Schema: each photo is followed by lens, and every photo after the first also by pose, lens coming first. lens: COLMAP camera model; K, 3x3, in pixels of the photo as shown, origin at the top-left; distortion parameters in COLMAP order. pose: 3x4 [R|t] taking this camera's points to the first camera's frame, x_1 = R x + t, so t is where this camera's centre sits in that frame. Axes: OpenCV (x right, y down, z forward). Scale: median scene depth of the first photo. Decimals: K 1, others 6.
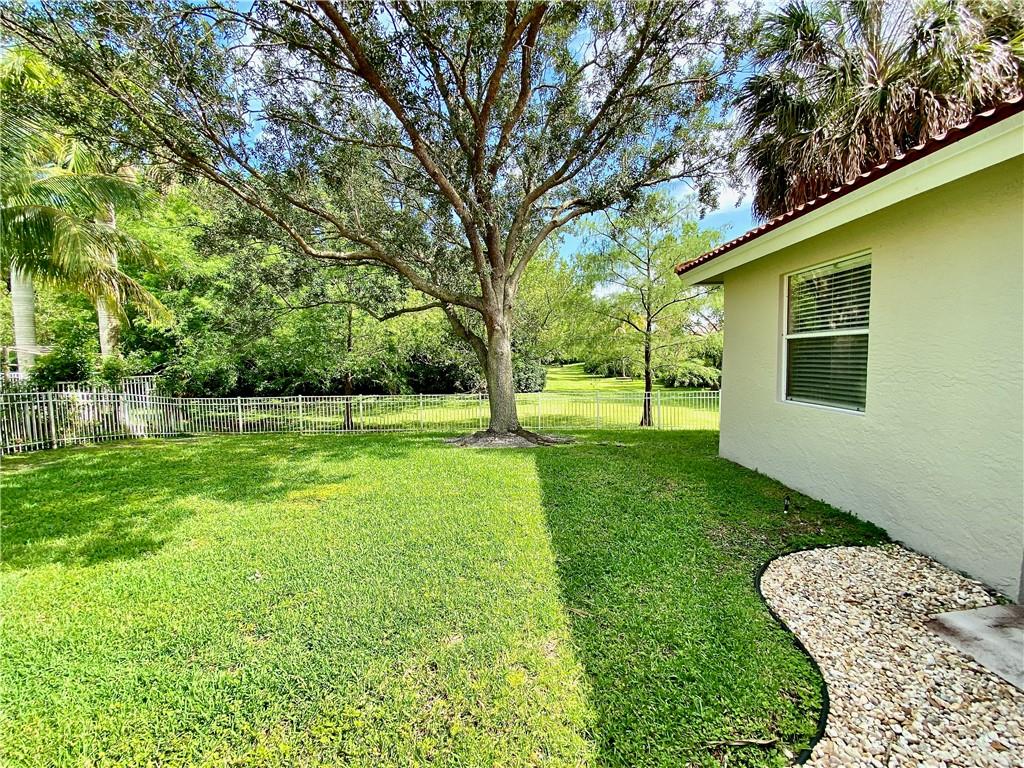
lens RADIAL K [[411.4, 0, 512.0], [0, 411.4, 384.0], [0, 0, 1]] dist [0.017030, -0.016672]
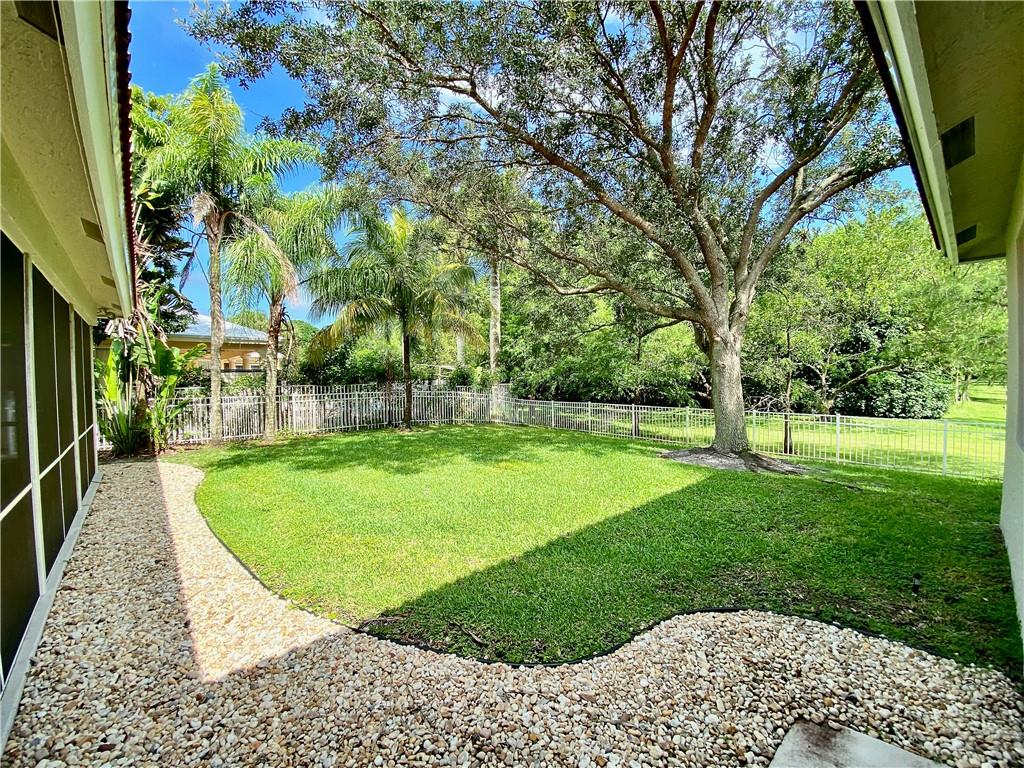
lens RADIAL K [[412.6, 0, 512.0], [0, 412.6, 384.0], [0, 0, 1]] dist [0.022621, -0.020522]
pose [[0.661723, 0.018437, -0.749522, 0.296333], [-0.042542, 0.999010, -0.012985, -0.000392], [0.748540, 0.040479, 0.661852, 0.015872]]
